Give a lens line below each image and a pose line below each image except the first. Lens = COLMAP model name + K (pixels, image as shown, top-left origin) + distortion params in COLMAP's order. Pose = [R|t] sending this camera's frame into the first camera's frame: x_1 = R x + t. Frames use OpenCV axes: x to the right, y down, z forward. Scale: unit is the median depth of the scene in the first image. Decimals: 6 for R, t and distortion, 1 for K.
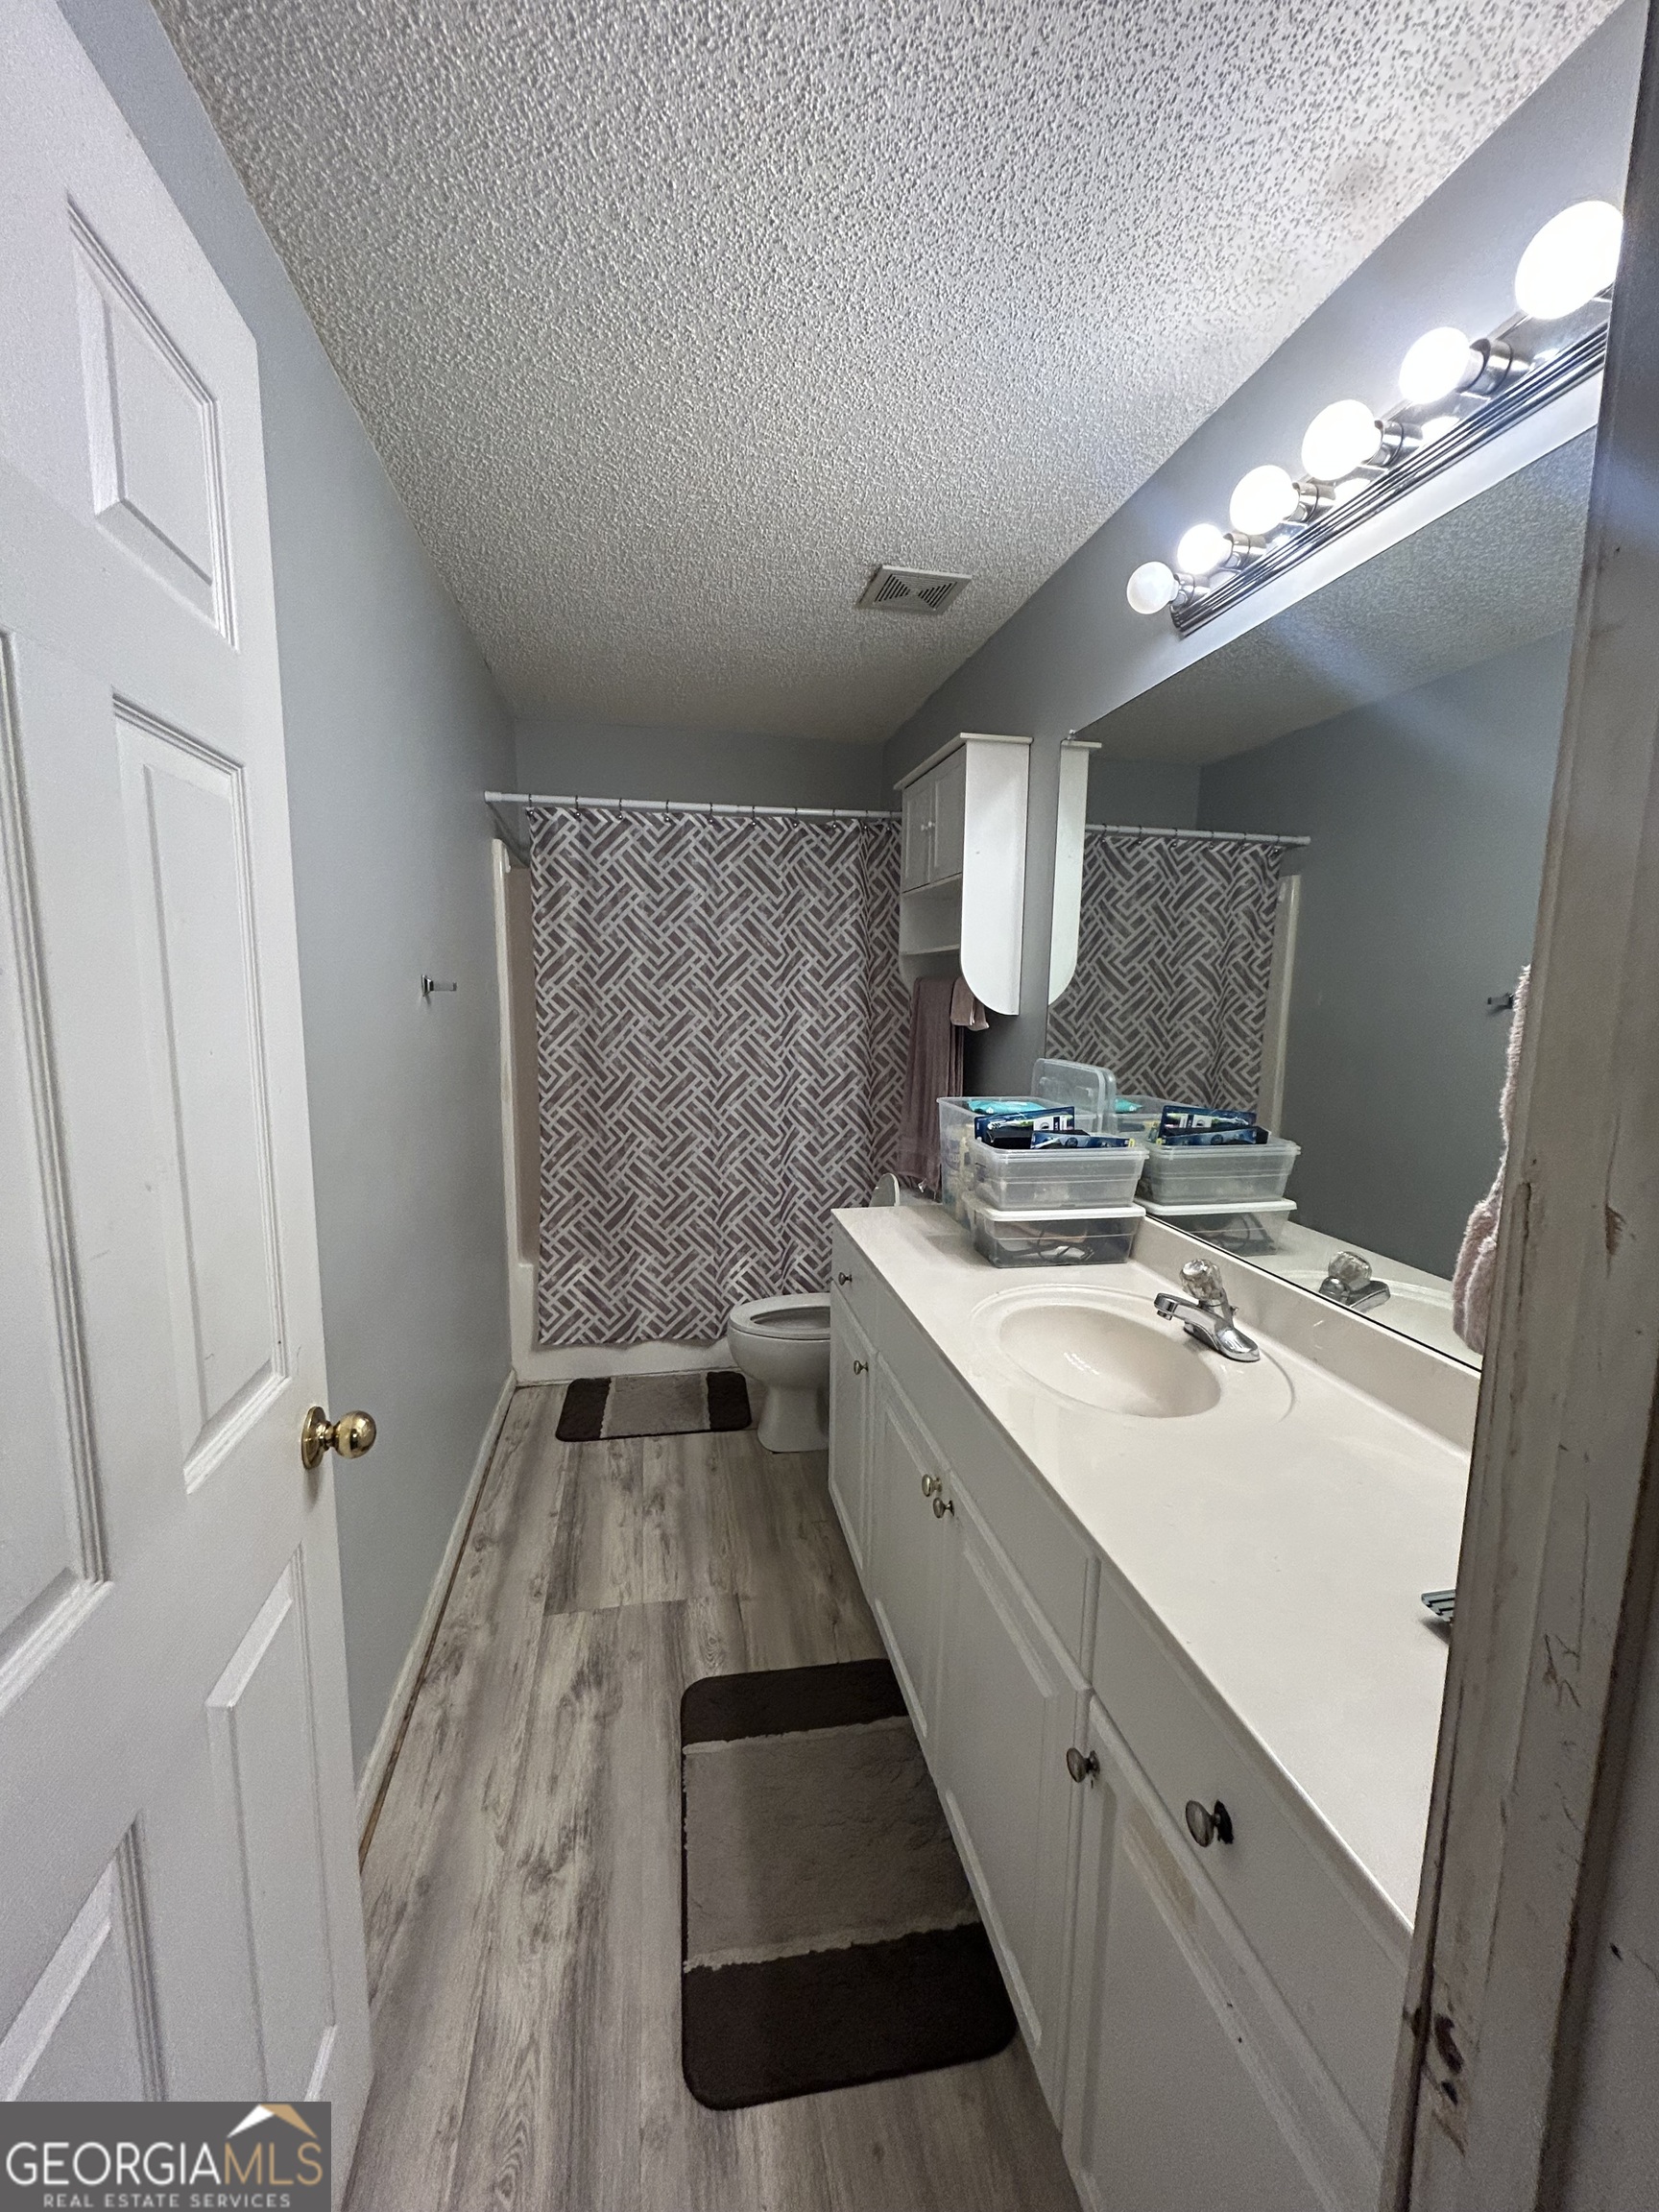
lens RADIAL K [[889.3, 0, 832.8], [0, 889.3, 1110.1], [0, 0, 1]] dist [0.000416, 0.000587]
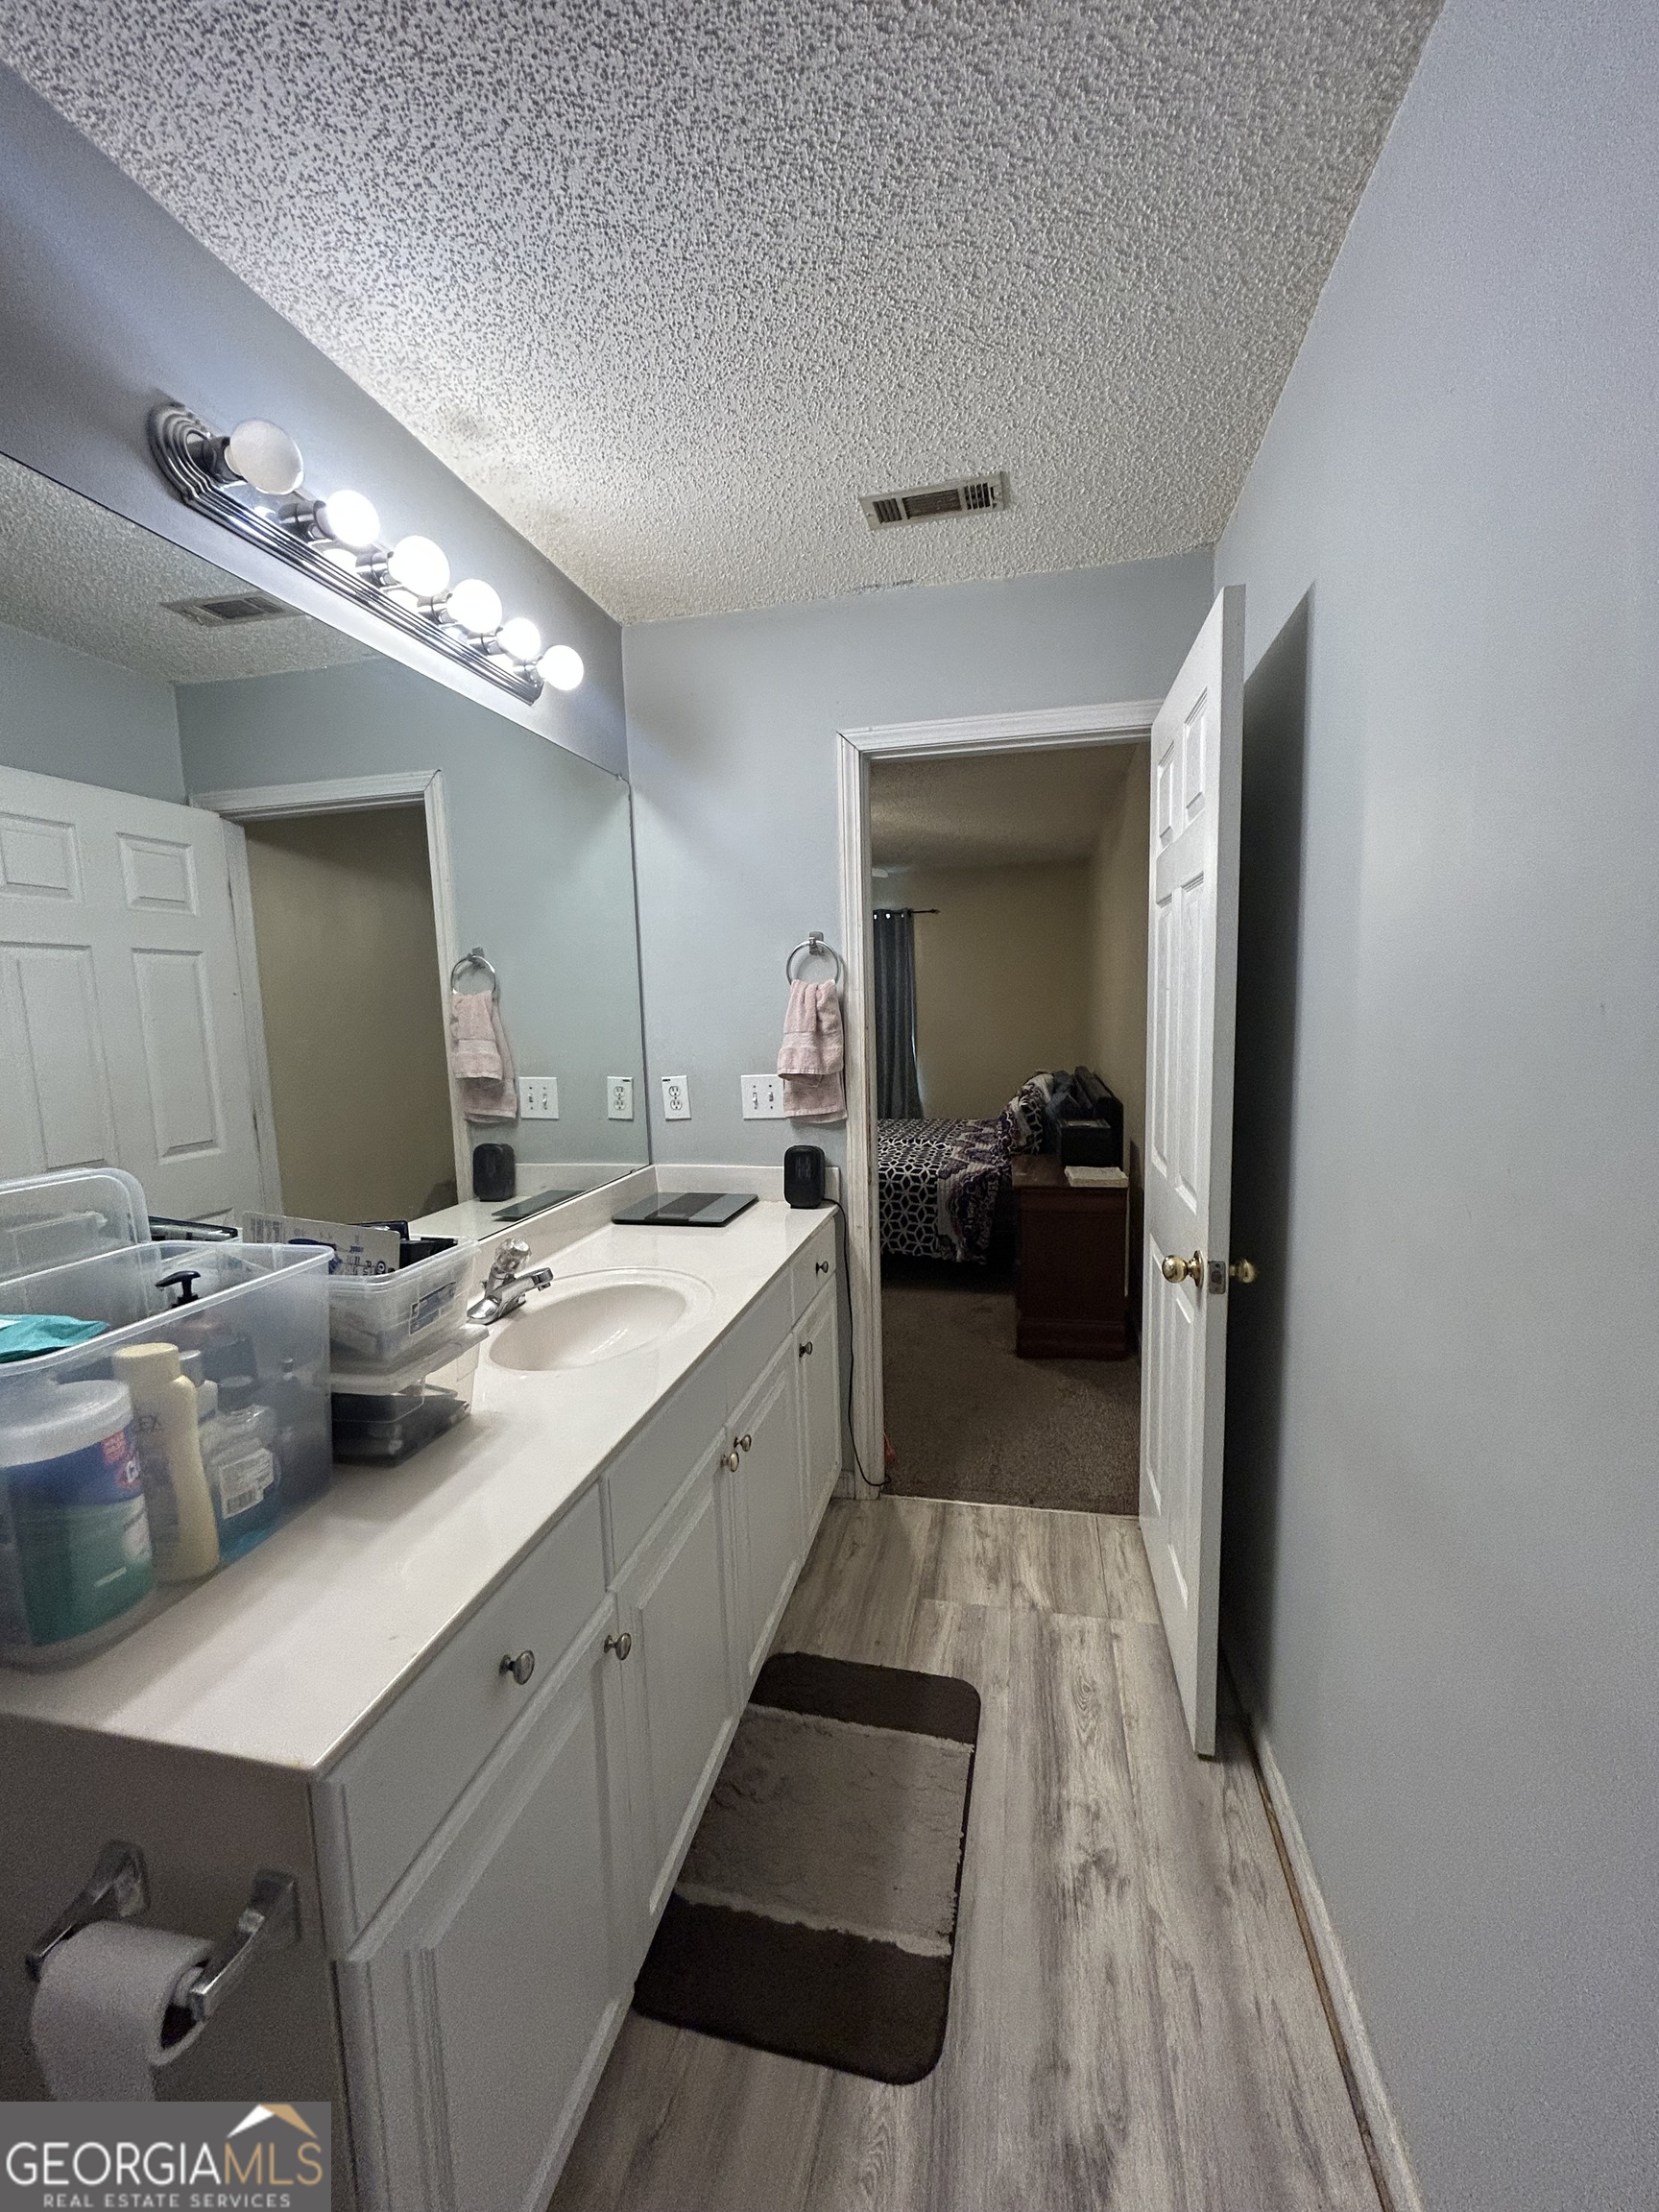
lens RADIAL K [[889.3, 0, 827.7], [0, 889.3, 1105.9], [0, 0, 1]] dist [0.000416, 0.000587]
pose [[-0.911426, -0.042506, 0.409263, -0.407883], [0.063534, 0.968182, 0.242046, -0.242022], [-0.406529, 0.246609, -0.879726, 1.752862]]
